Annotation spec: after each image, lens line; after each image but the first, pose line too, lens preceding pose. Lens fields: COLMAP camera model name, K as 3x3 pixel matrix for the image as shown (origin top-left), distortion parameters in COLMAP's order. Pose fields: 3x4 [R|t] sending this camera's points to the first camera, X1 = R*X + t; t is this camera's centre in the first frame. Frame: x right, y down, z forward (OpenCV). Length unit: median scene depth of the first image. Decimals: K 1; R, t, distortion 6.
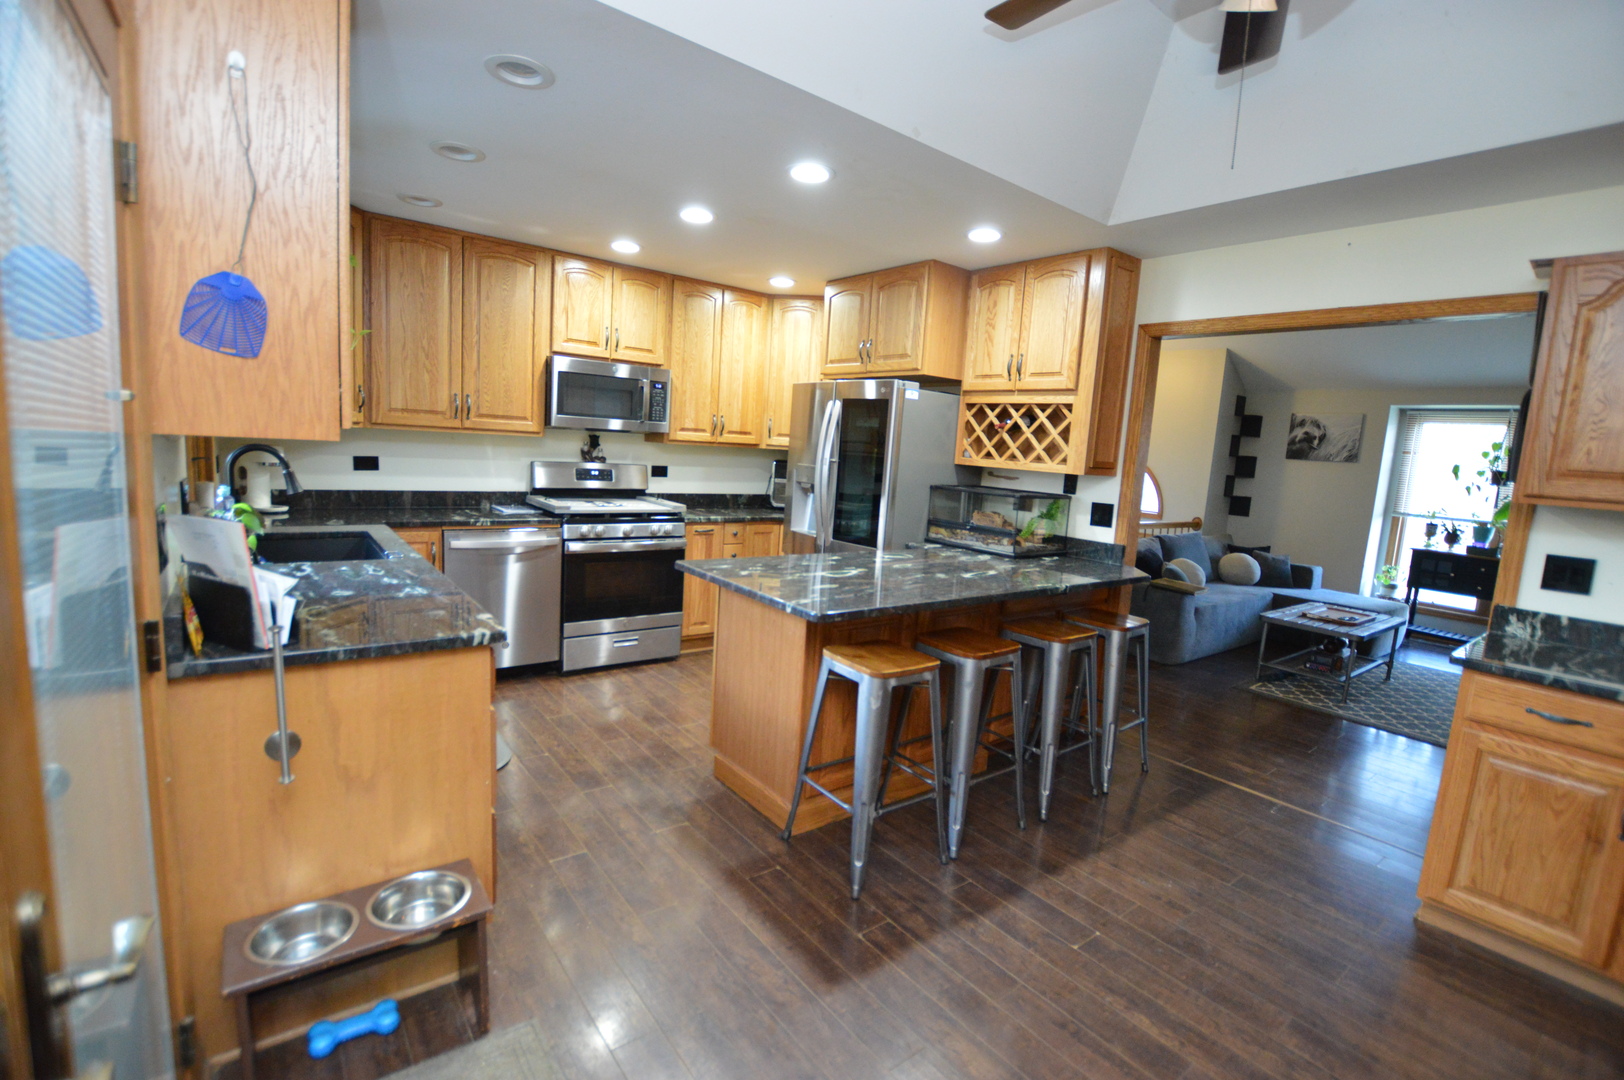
lens RADIAL K [[721.2, 0, 811.4], [0, 721.2, 541.5], [0, 0, 1]] dist [-0.026347, -0.000062]
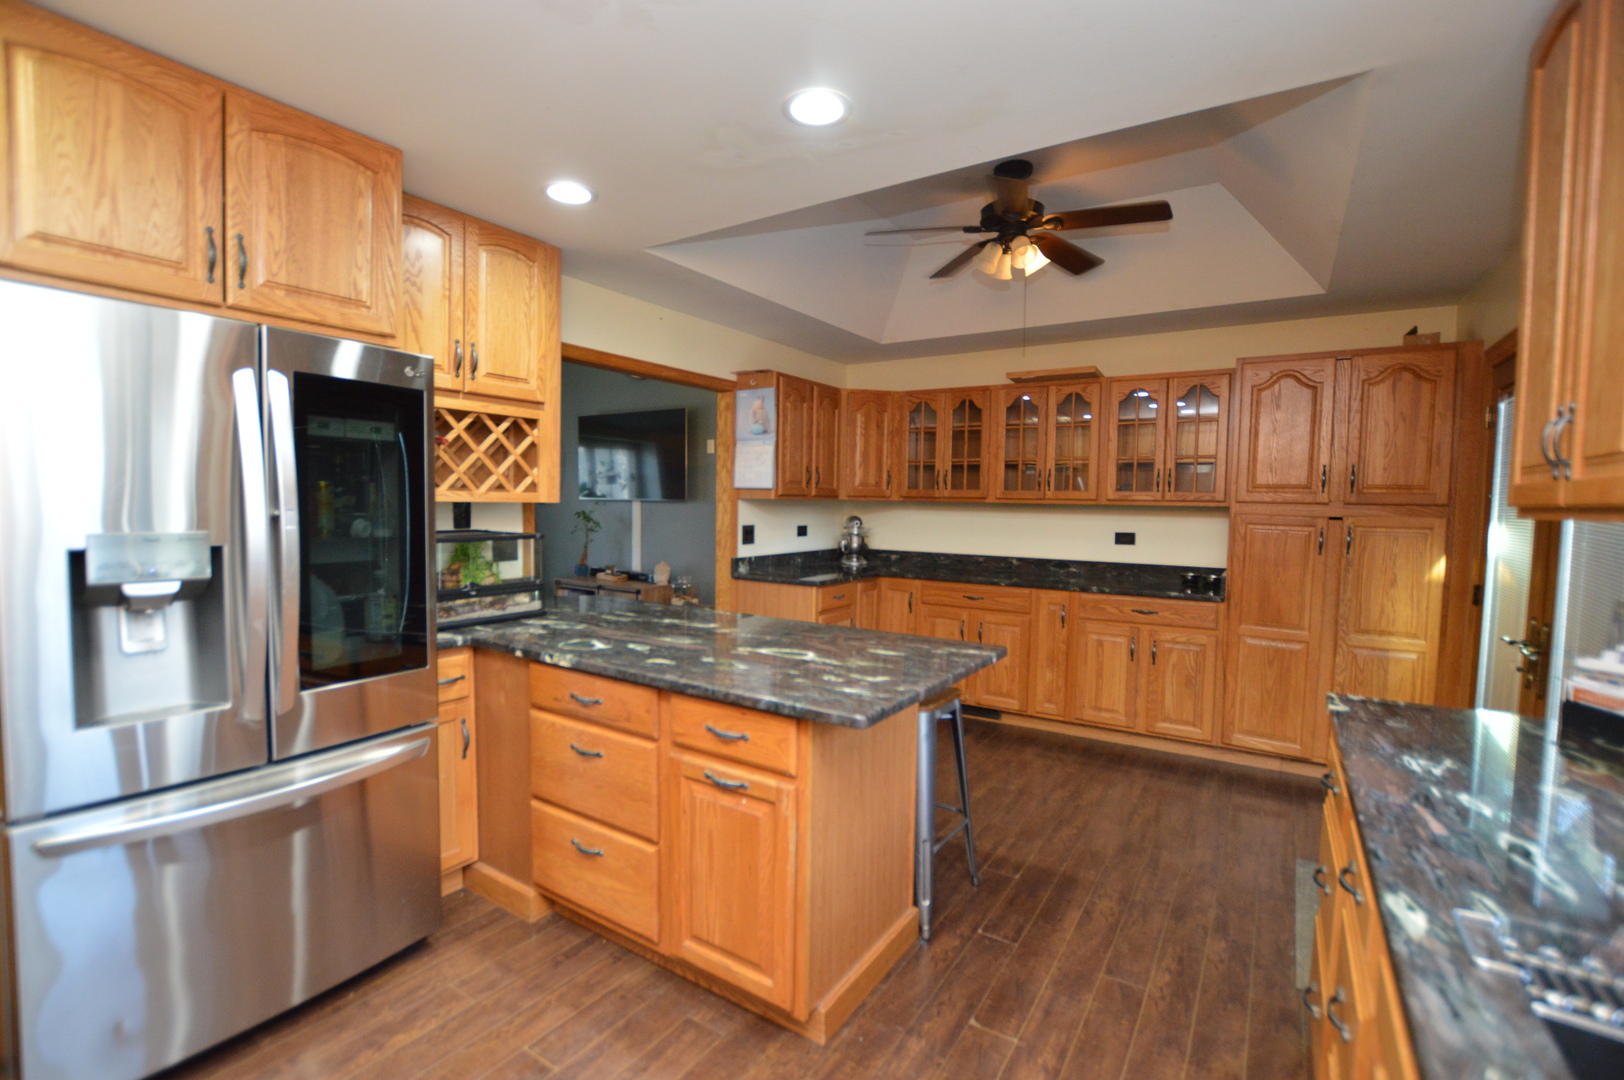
lens RADIAL K [[721.2, 0, 810.4], [0, 721.2, 541.3], [0, 0, 1]] dist [-0.026347, -0.000062]
pose [[-0.327782, -0.123621, 0.936631, -0.623972], [0.088835, 0.982977, 0.160826, -0.180774], [-0.940568, 0.135922, -0.311220, 1.118434]]
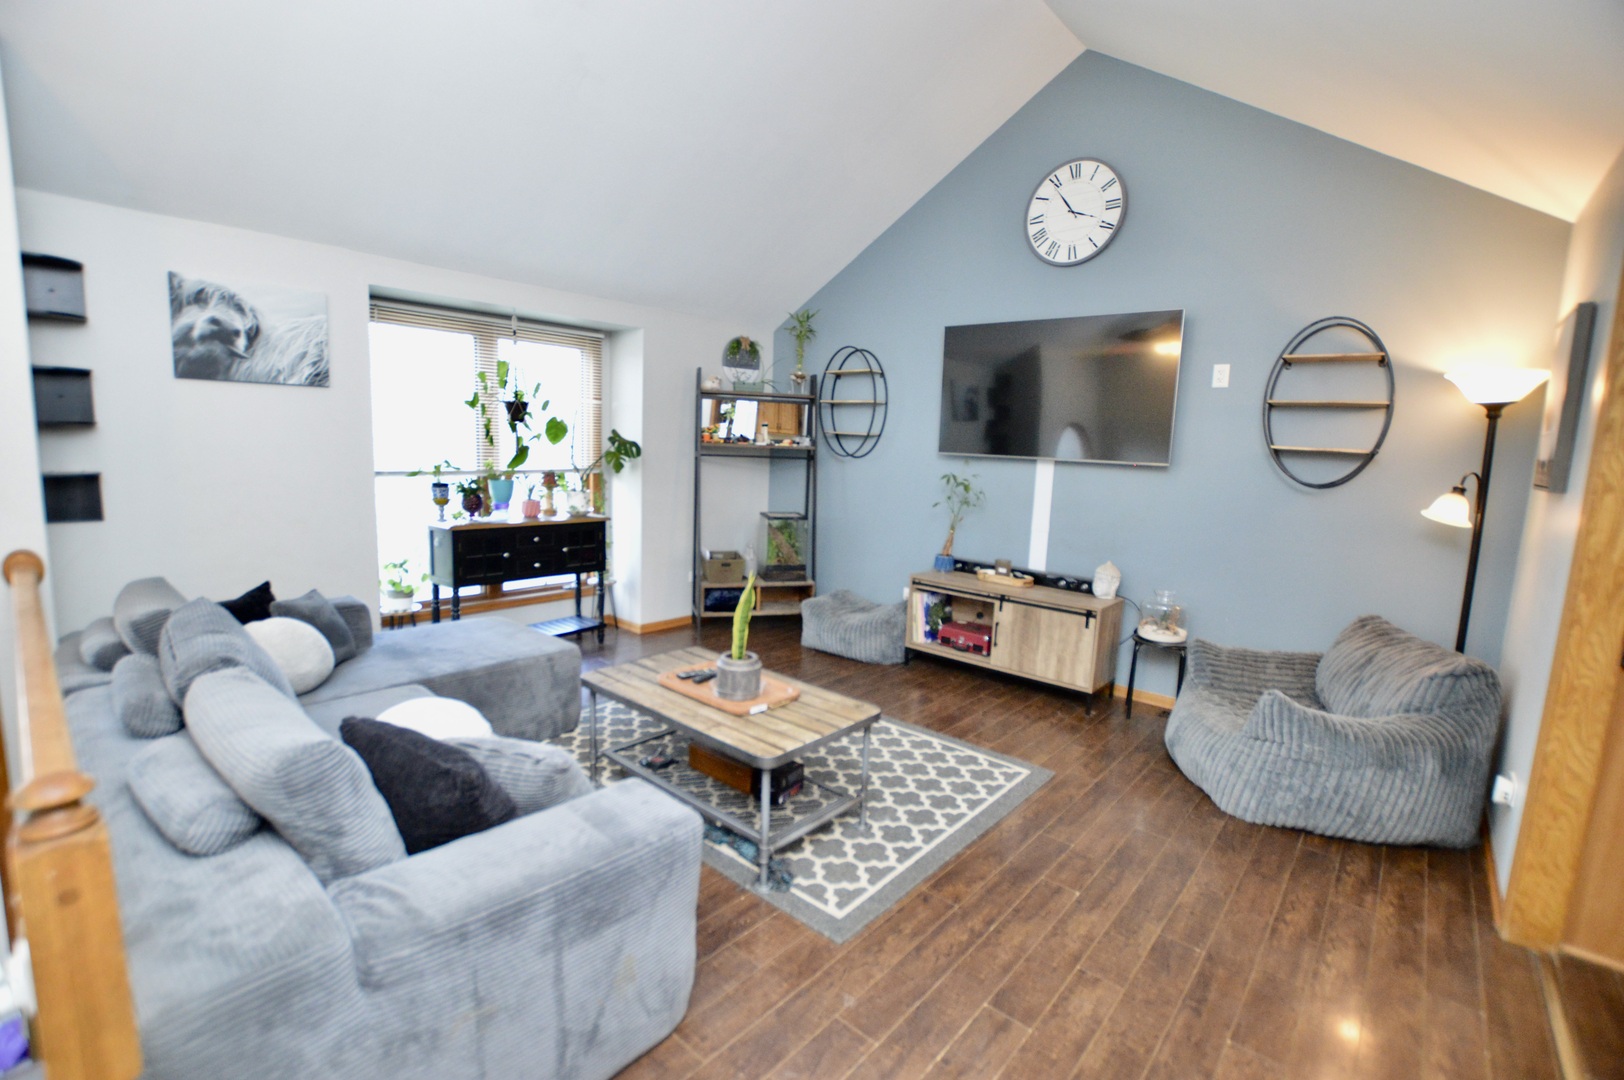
lens RADIAL K [[721.2, 0, 812.4], [0, 721.2, 541.4], [0, 0, 1]] dist [-0.026347, -0.000062]
pose [[-0.197003, -0.203640, 0.959021, 0.148107], [0.077754, 0.971864, 0.222339, -0.080676], [-0.977315, 0.118369, -0.175626, 0.676921]]
